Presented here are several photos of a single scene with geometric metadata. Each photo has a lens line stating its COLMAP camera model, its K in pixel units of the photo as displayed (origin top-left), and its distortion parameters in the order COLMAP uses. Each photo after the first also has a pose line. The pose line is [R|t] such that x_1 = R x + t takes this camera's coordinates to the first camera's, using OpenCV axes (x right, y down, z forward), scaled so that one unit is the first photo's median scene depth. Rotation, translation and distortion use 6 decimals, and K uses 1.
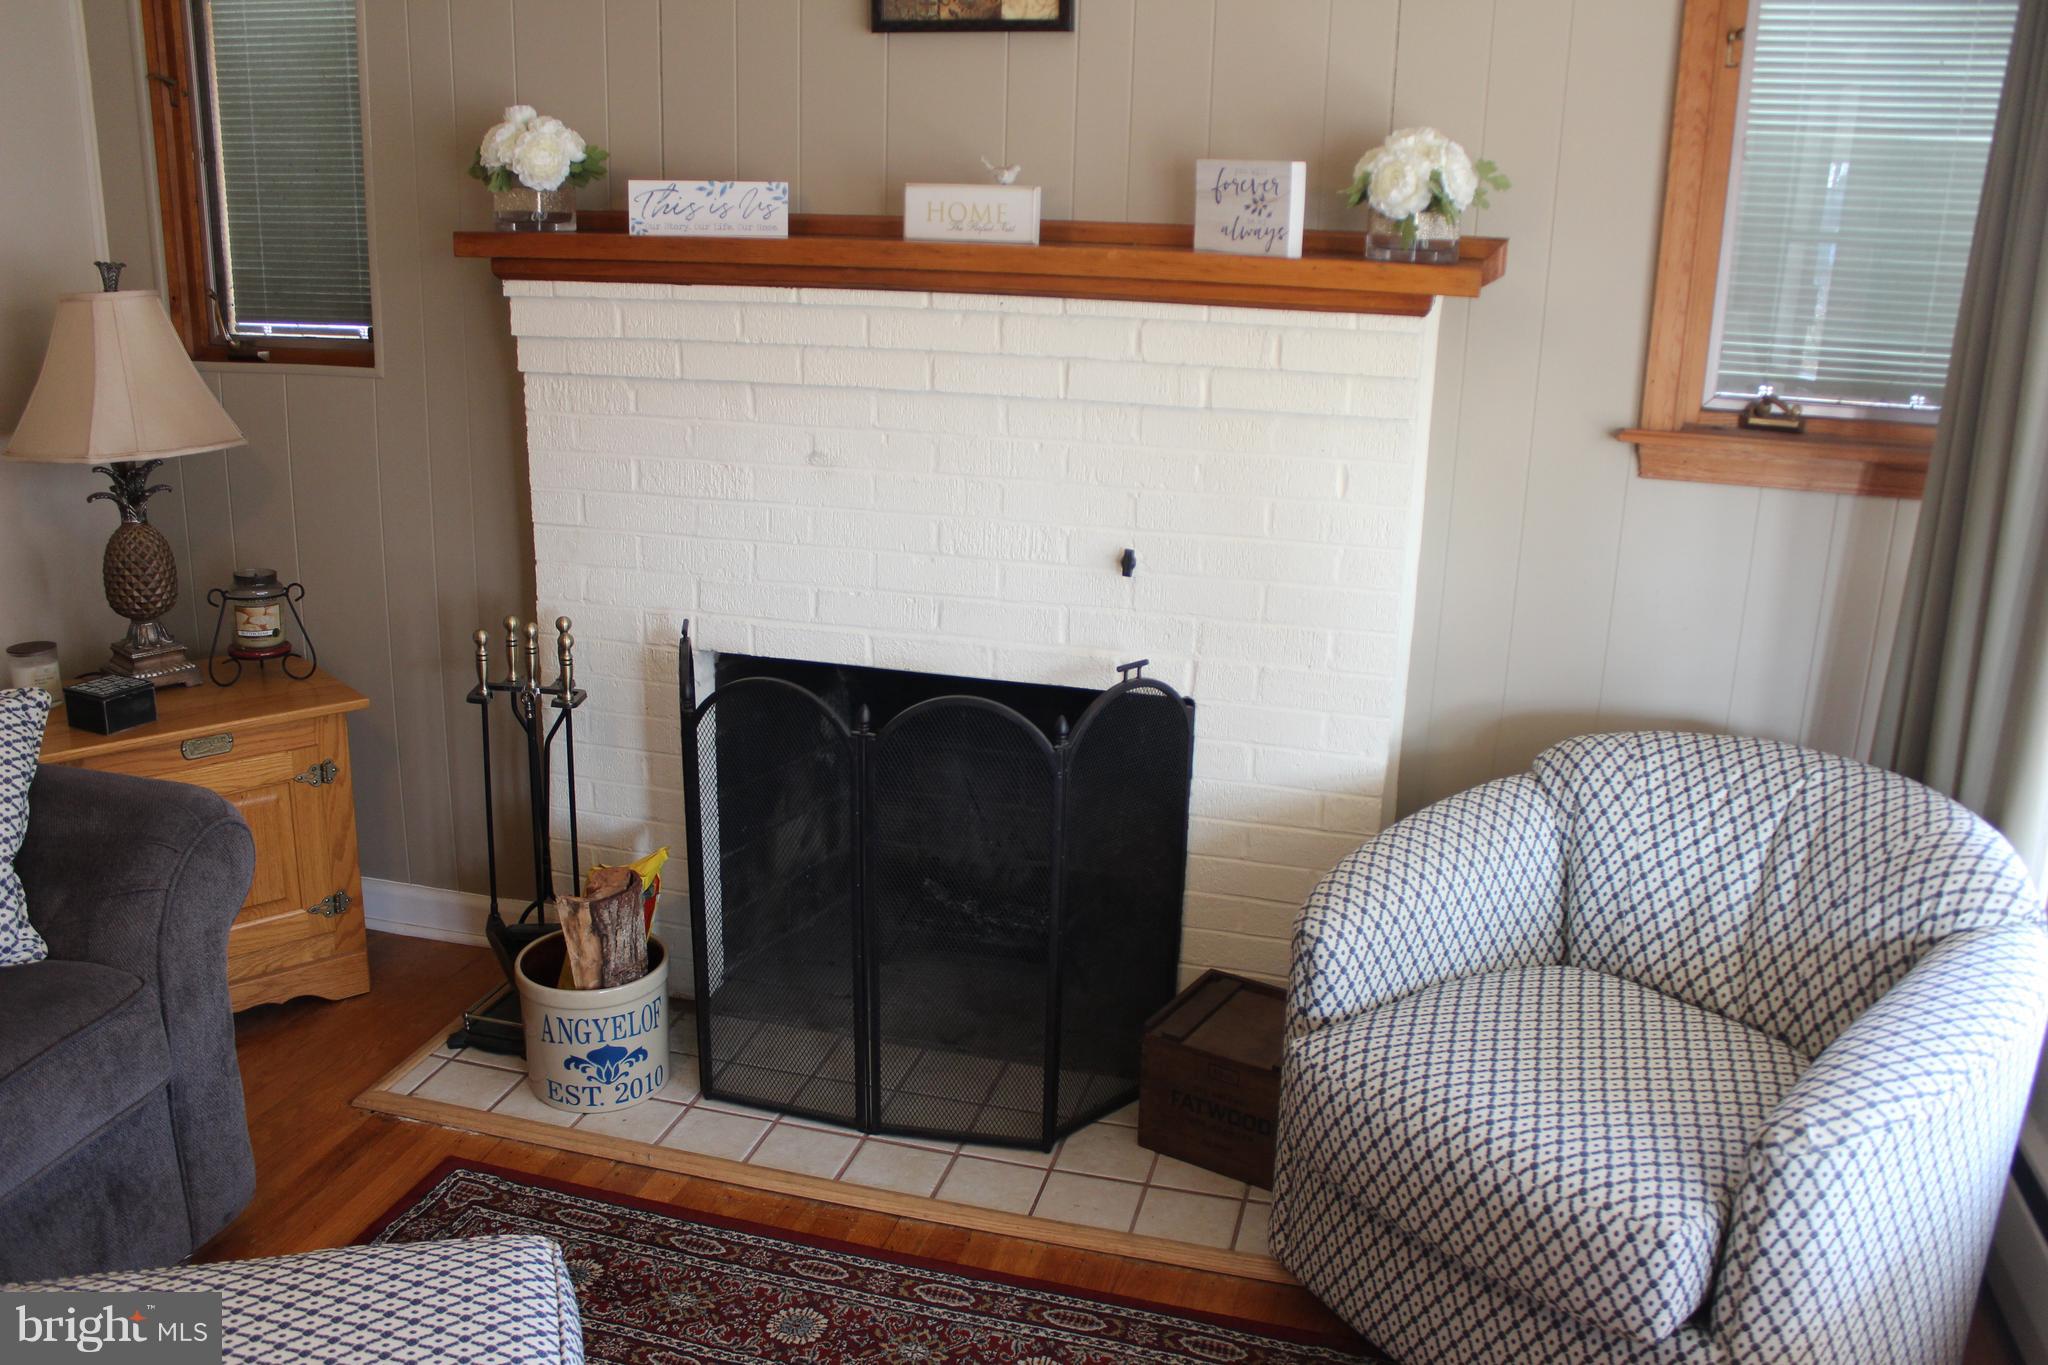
lens RADIAL K [[1698.7, 0, 1040.2], [0, 1698.7, 698.0], [0, 0, 1]] dist [-0.165455, 0.156090]
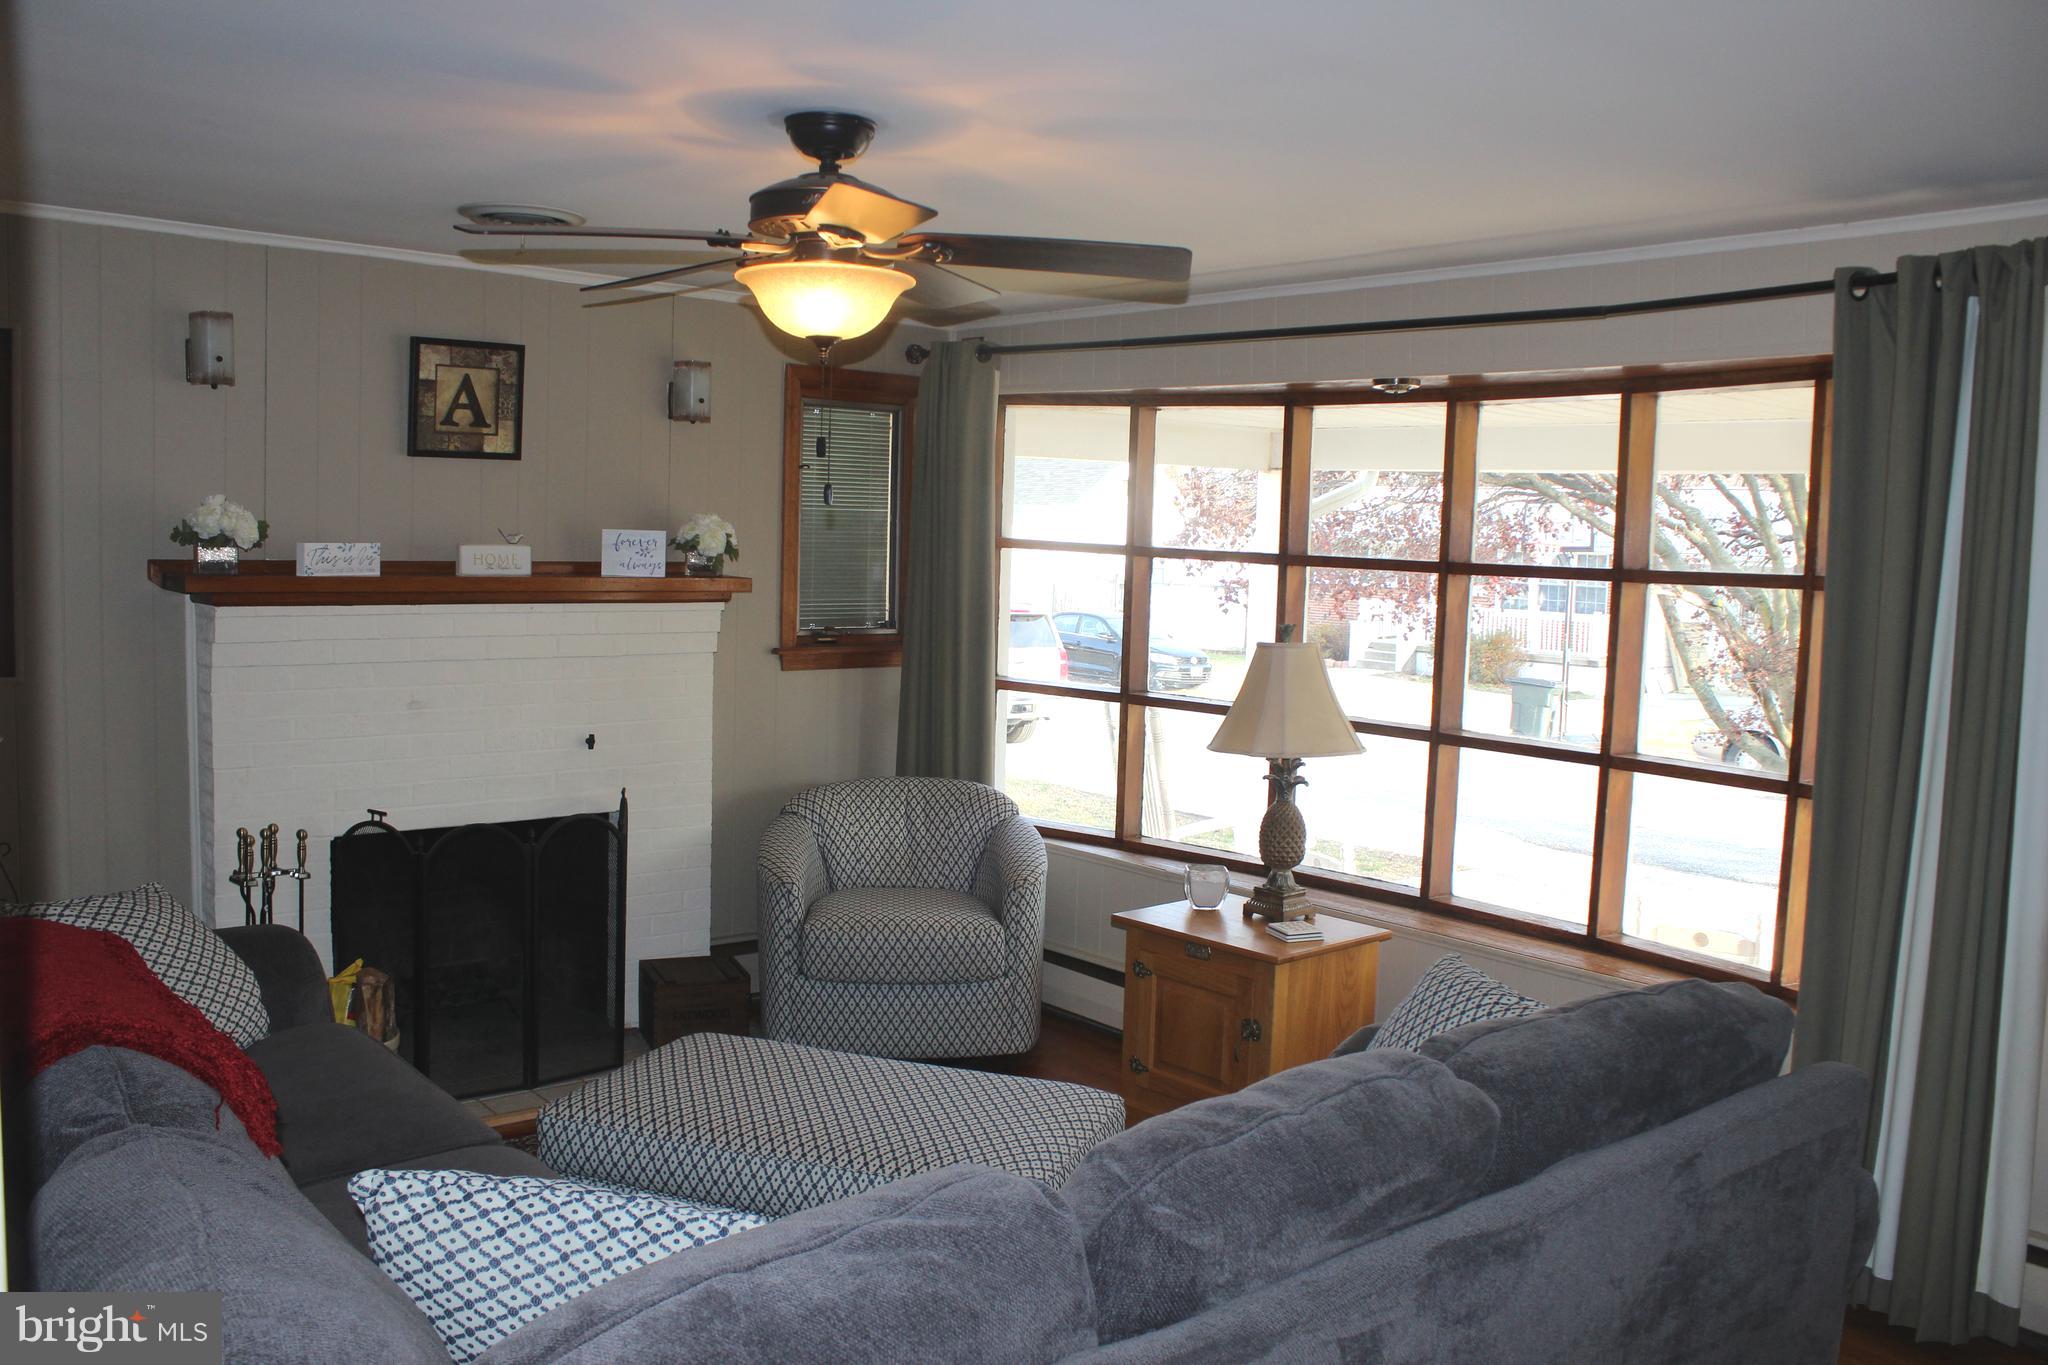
lens RADIAL K [[1698.7, 0, 1040.2], [0, 1698.7, 698.0], [0, 0, 1]] dist [-0.165455, 0.156090]
pose [[0.560255, -0.092138, 0.823180, -1.184299], [0.220099, 0.974628, -0.040709, 0.057285], [-0.798543, 0.203989, 0.566320, -0.447591]]
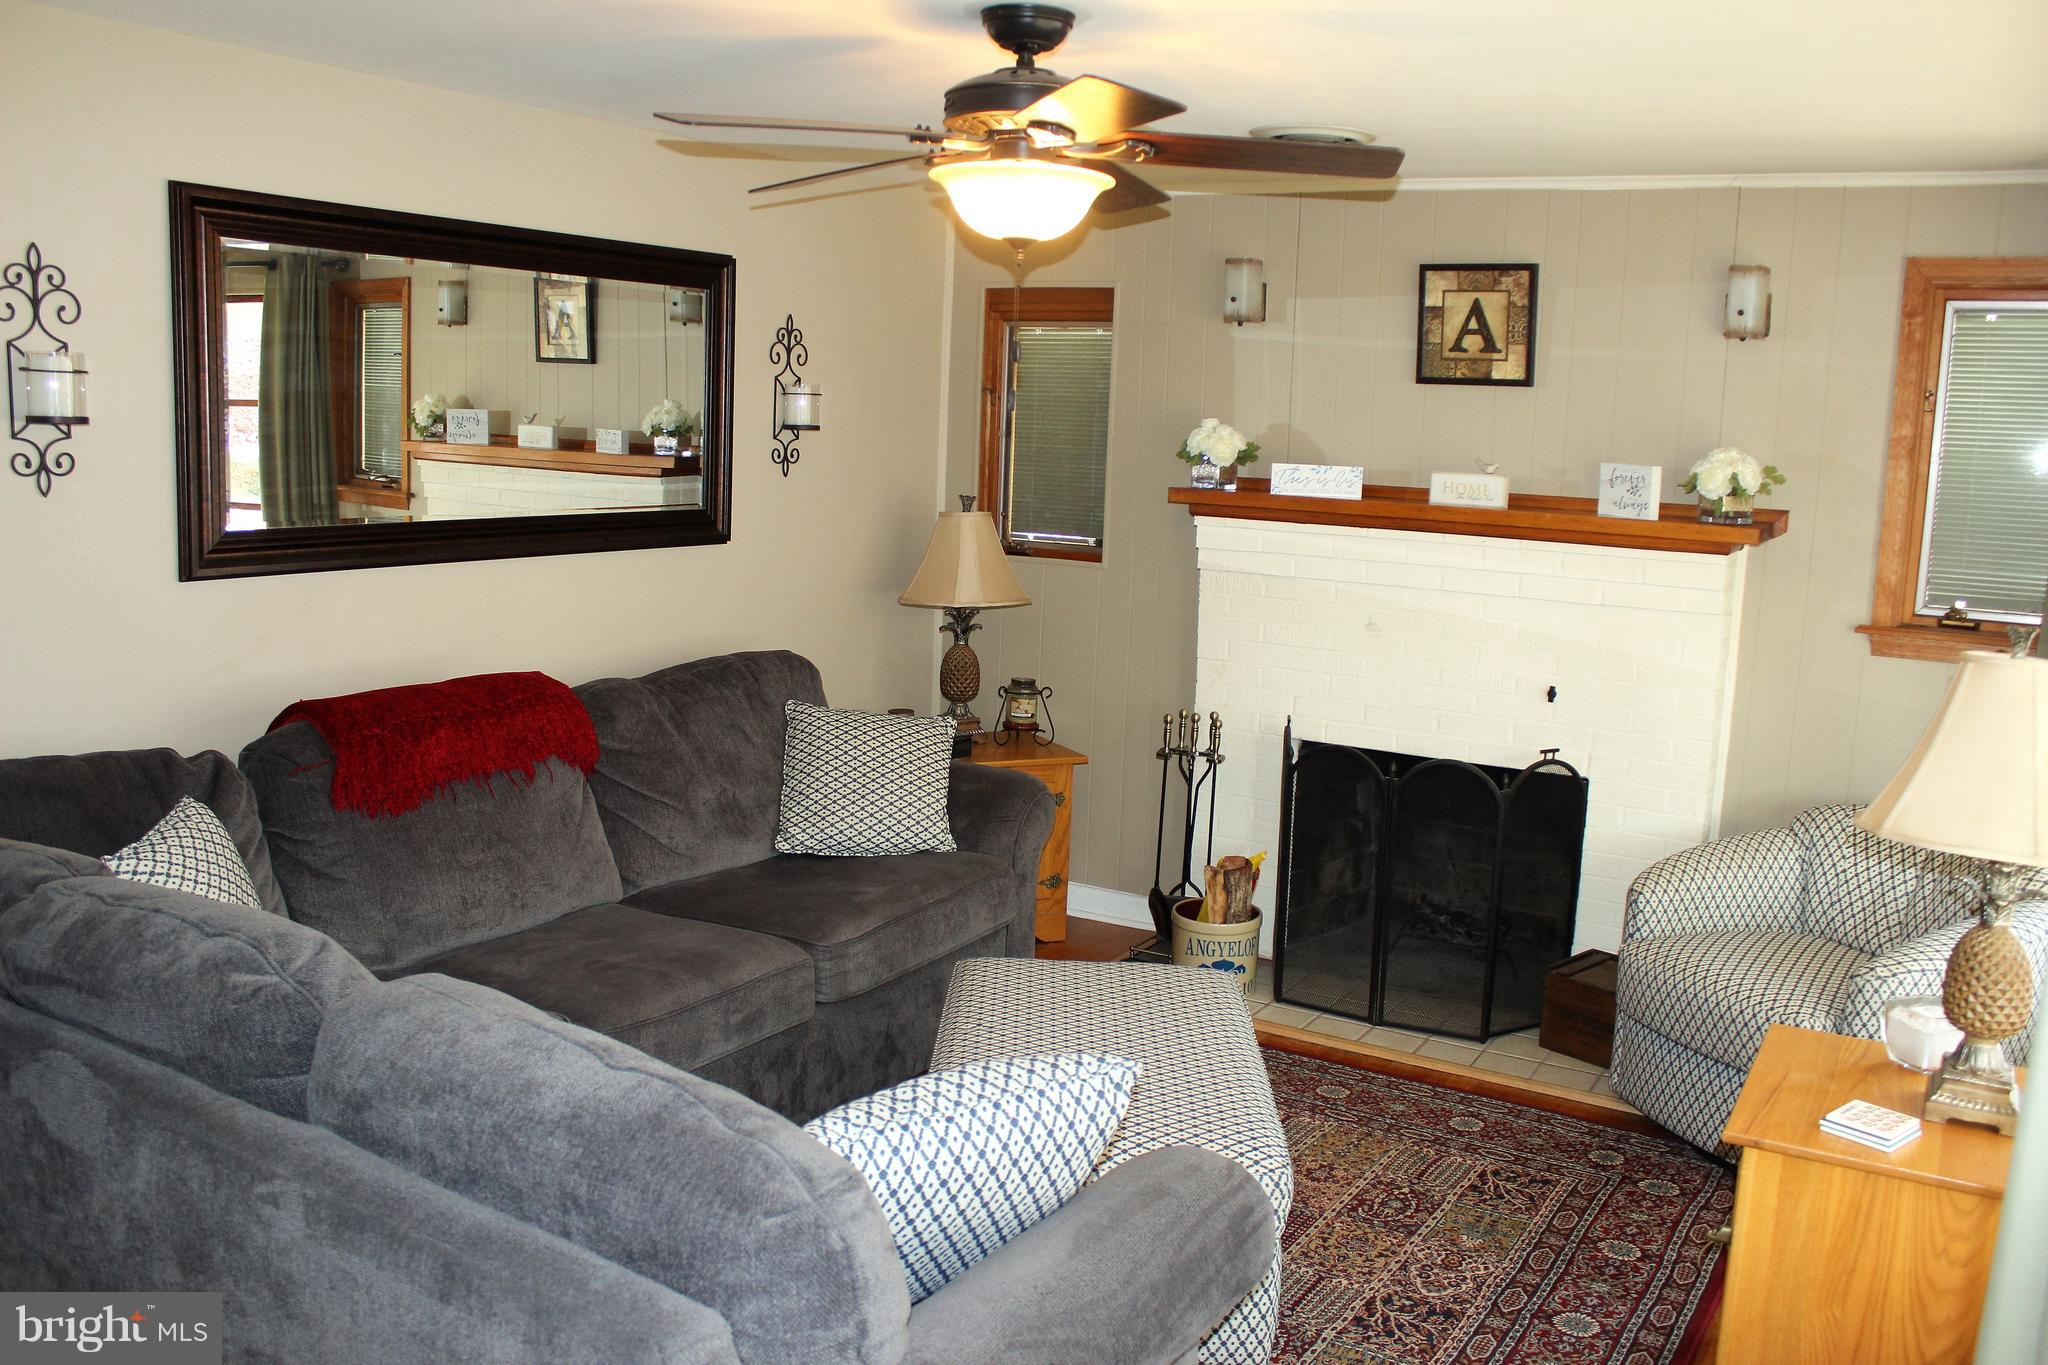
lens RADIAL K [[1746.6, 0, 1081.3], [0, 1746.6, 683.3], [0, 0, 1]] dist [-0.148736, 0.189378]
pose [[0.965170, 0.049098, -0.256976, 0.041401], [-0.085916, 0.987241, -0.134067, 0.182321], [0.247115, 0.151476, 0.957073, -0.776855]]
